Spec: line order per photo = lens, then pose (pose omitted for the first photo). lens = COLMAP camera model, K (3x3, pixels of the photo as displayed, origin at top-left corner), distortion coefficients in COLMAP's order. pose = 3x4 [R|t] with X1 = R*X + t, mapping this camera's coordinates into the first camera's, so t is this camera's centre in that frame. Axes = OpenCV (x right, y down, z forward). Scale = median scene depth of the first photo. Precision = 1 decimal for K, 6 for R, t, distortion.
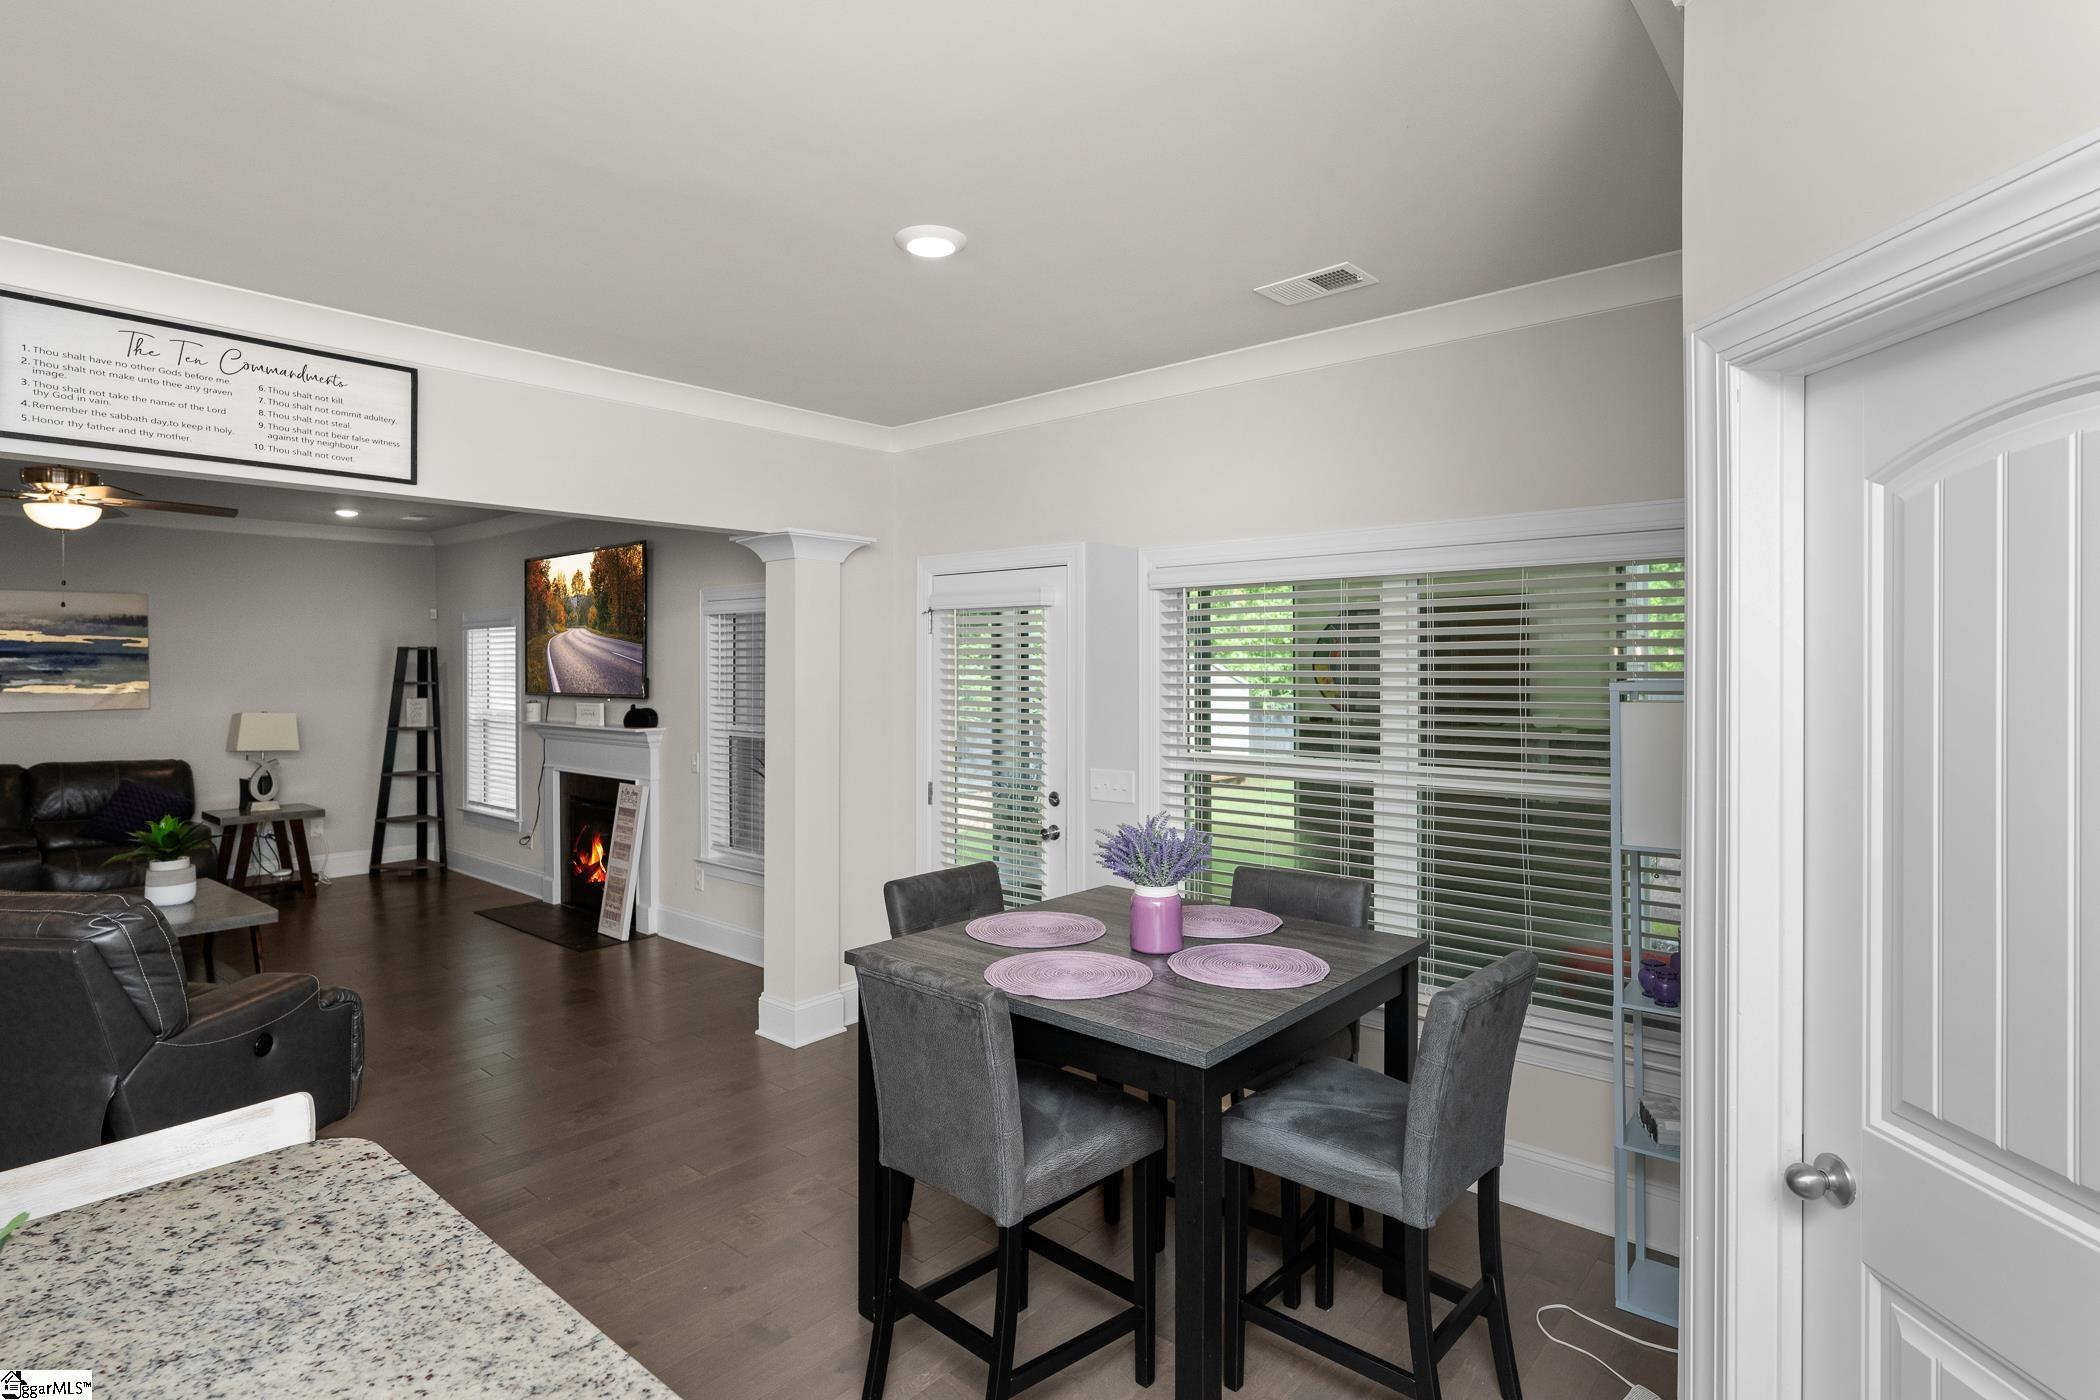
lens RADIAL K [[1075.4, 0, 1058.9], [0, 1075.4, 670.9], [0, 0, 1]] dist [0.008748, 0.001853]
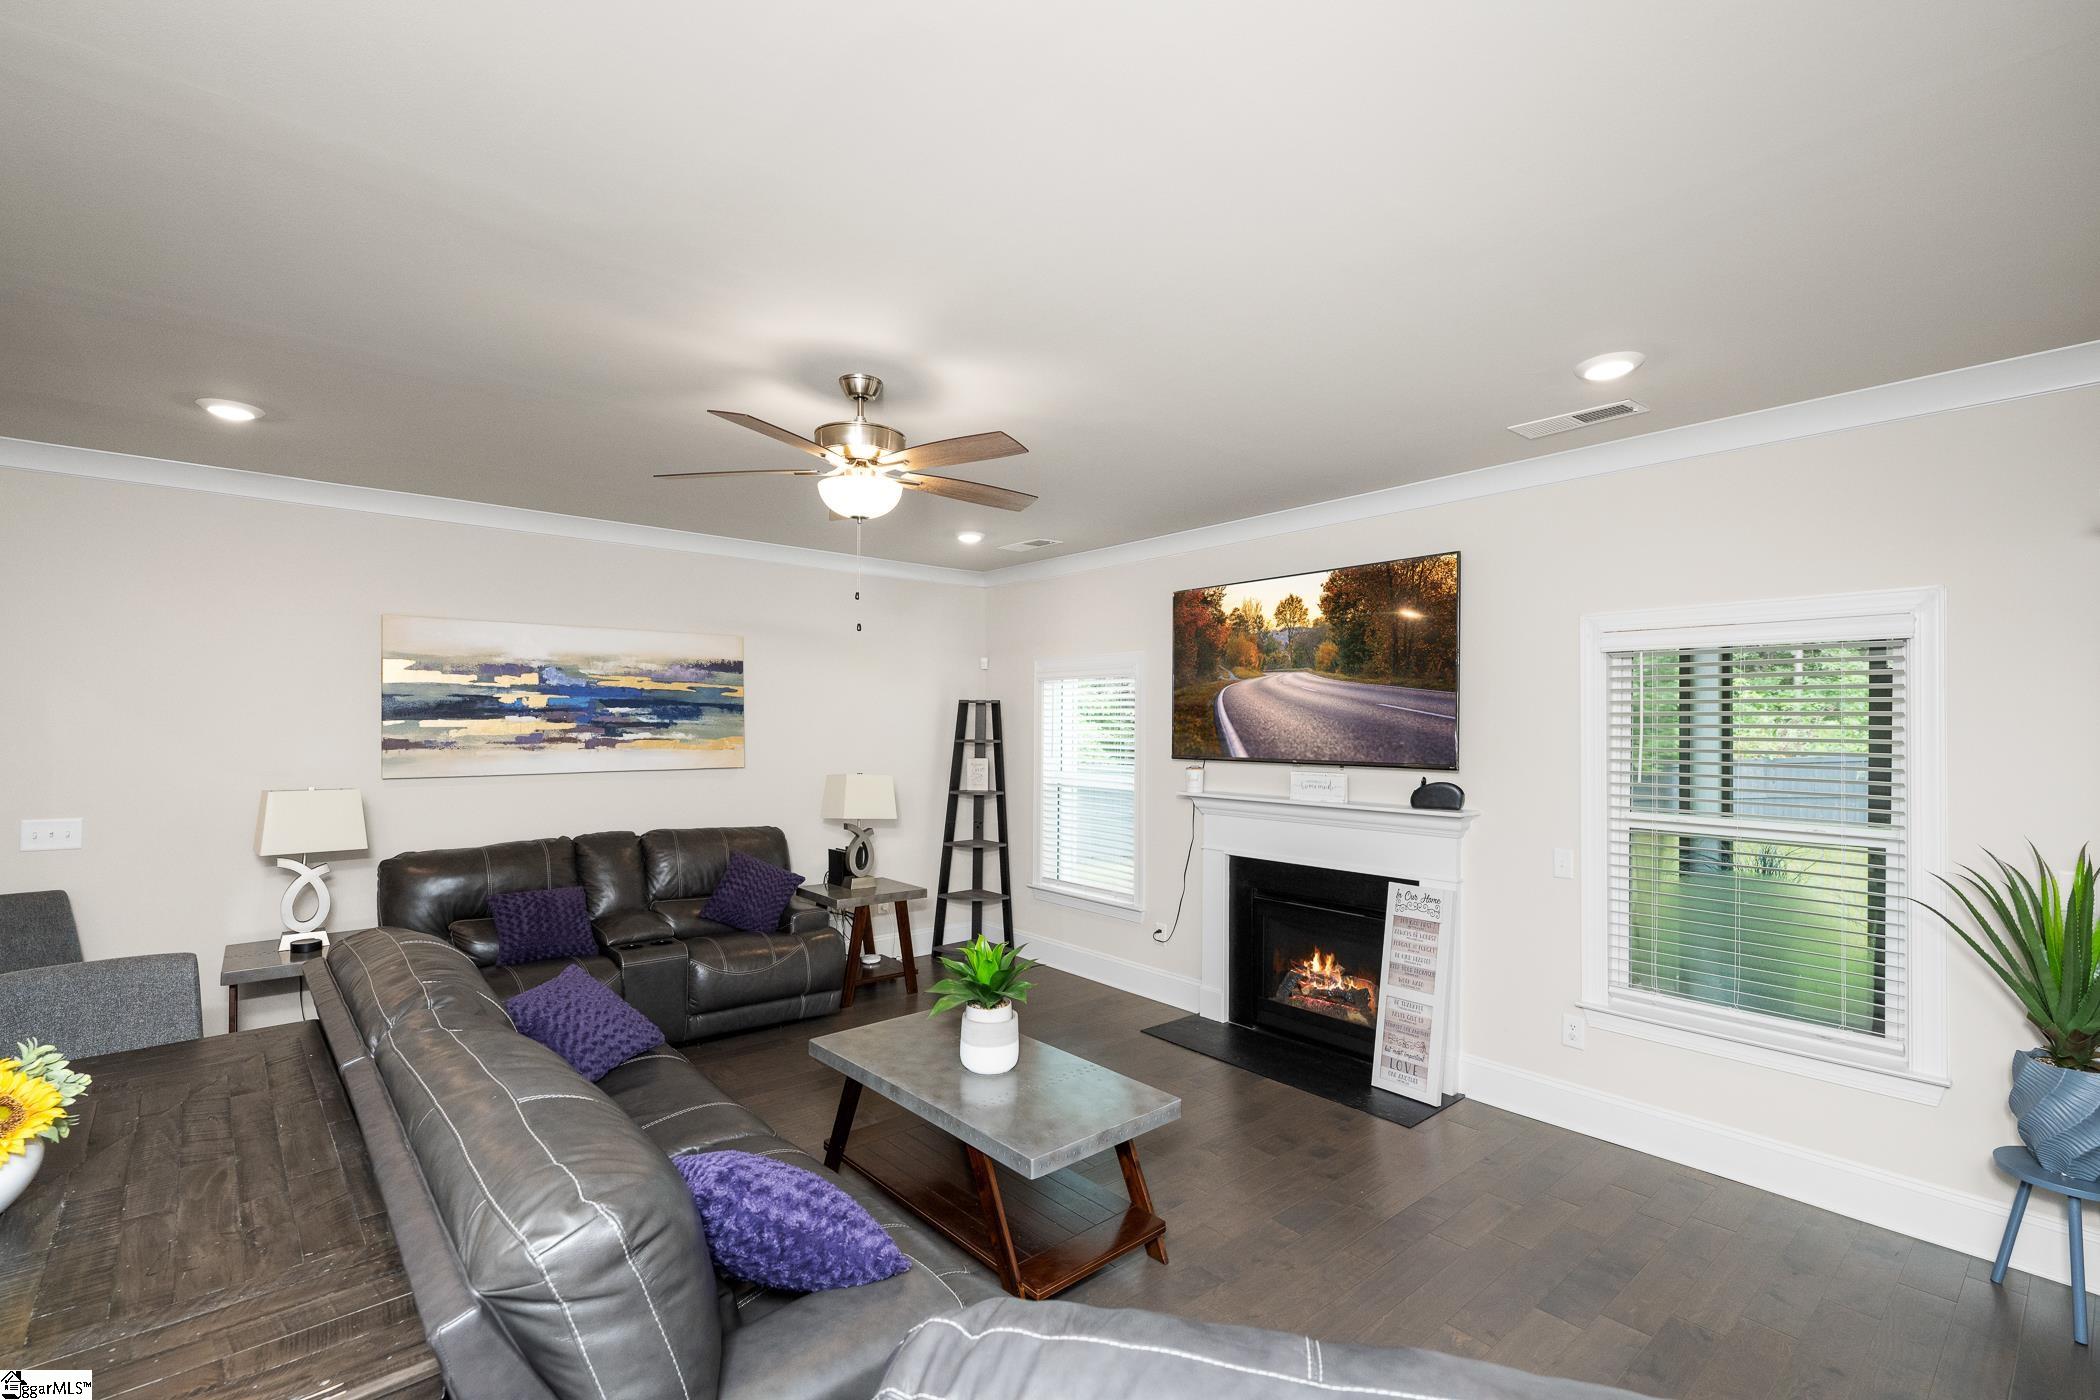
lens RADIAL K [[924.0, 0, 1043.1], [0, 924.0, 756.4], [0, 0, 1]] dist [-0.000922, -0.000458]
pose [[0.985842, 0.012979, -0.167175, -0.501713], [-0.008222, 0.999542, 0.029116, 0.002056], [0.167476, -0.027329, 0.985497, 0.322749]]
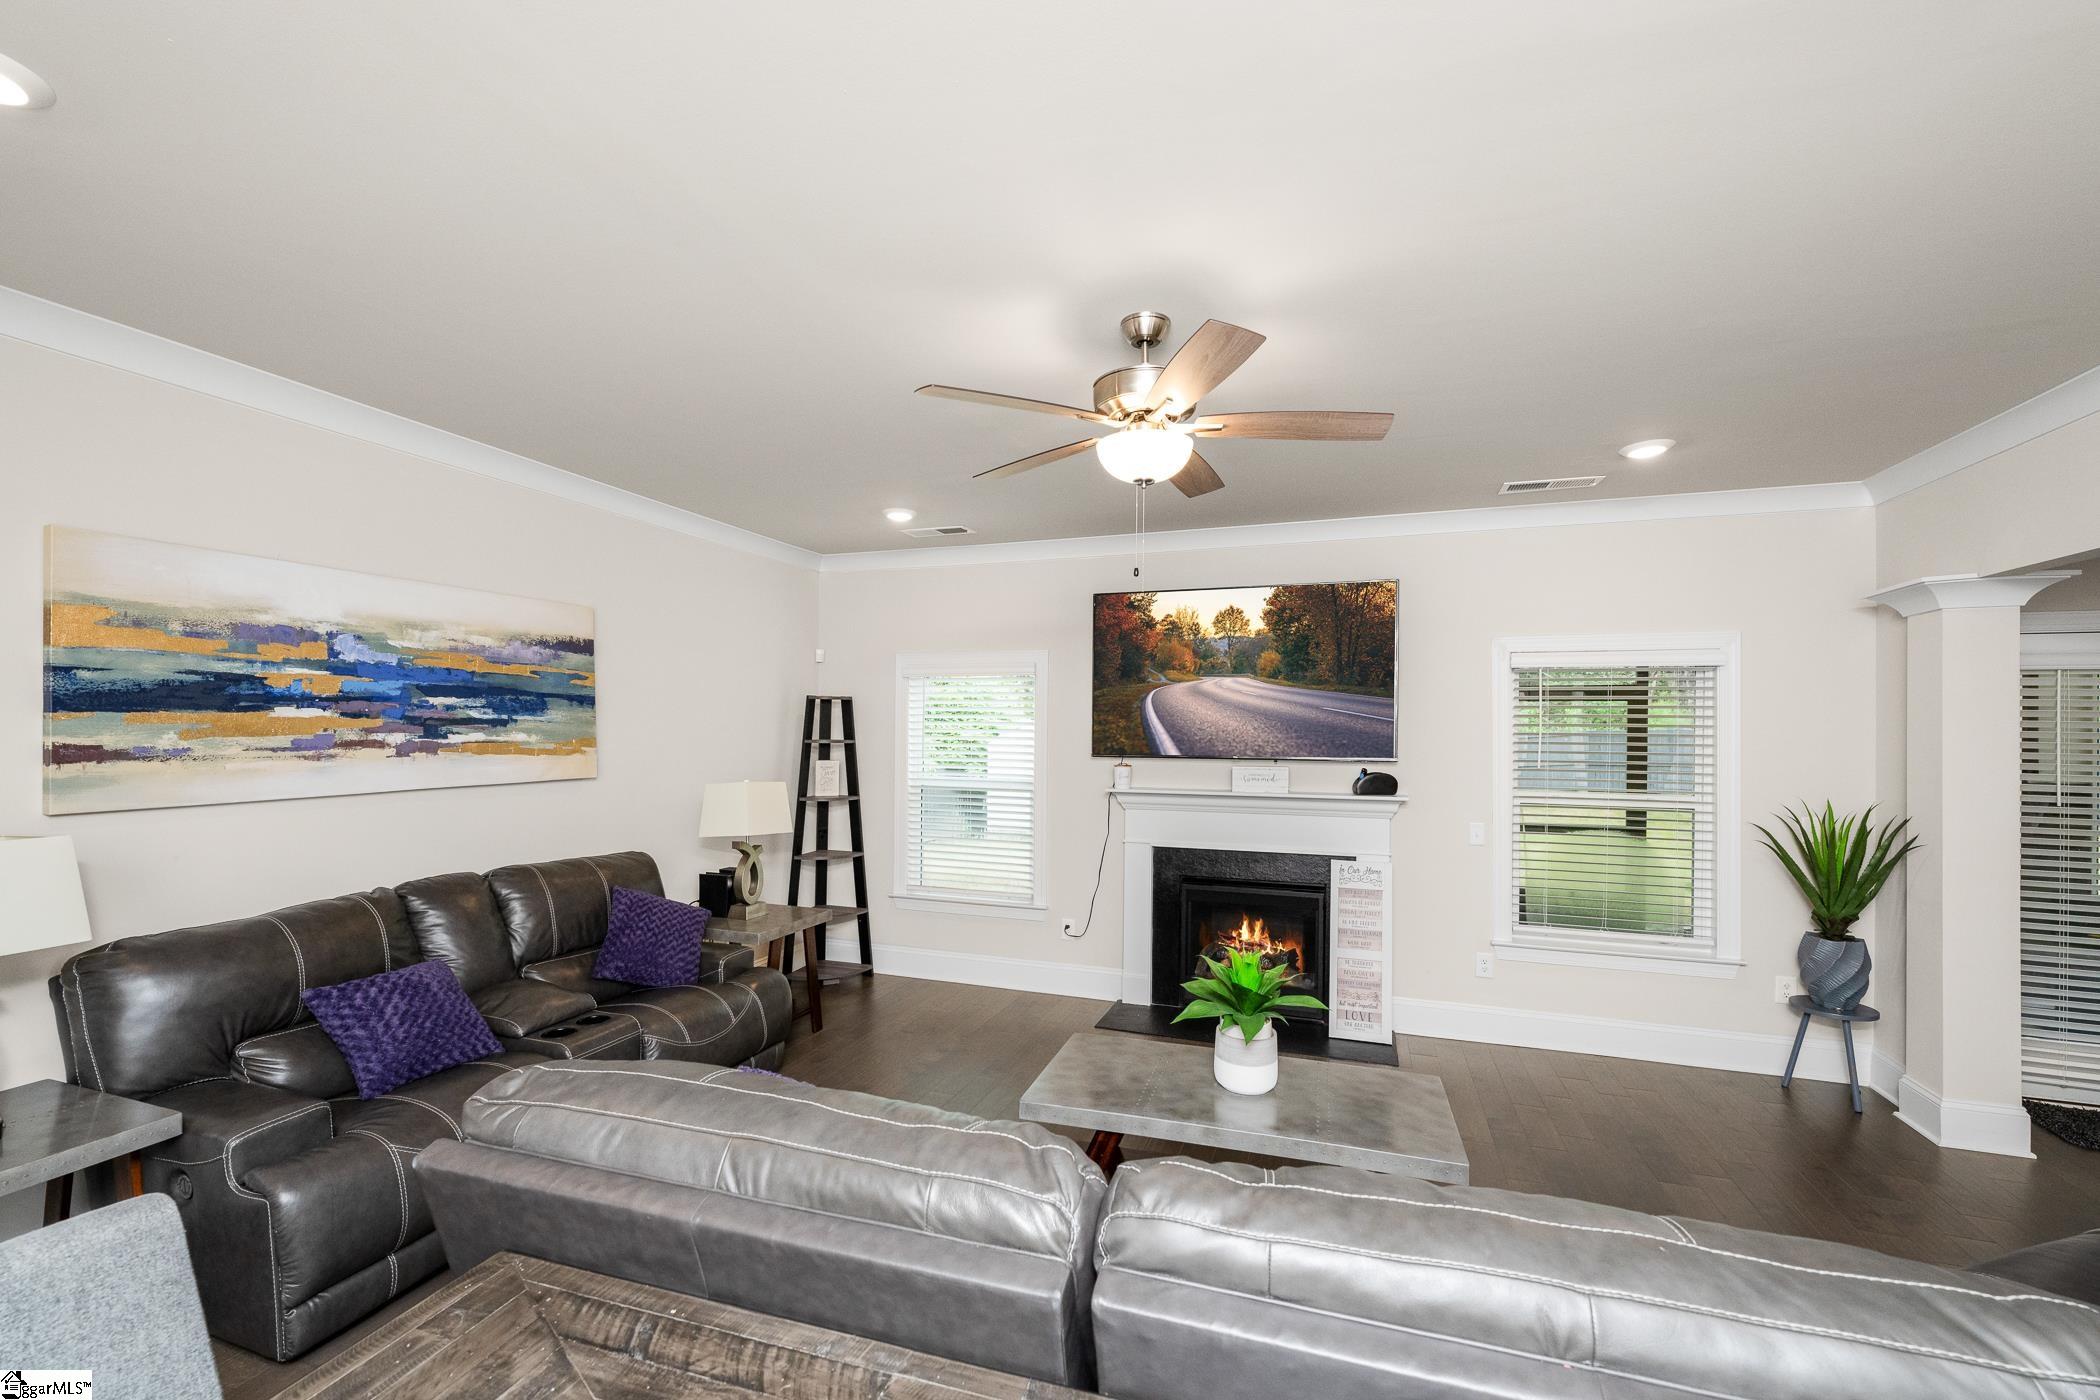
lens RADIAL K [[859.4, 0, 1047.7], [0, 859.4, 766.4], [0, 0, 1]] dist [-0.003750, 0.000267]
pose [[0.933940, -0.006878, 0.357363, -0.805176], [-0.007494, 0.999218, 0.038817, 0.004730], [-0.357351, -0.038931, 0.933159, 0.421404]]
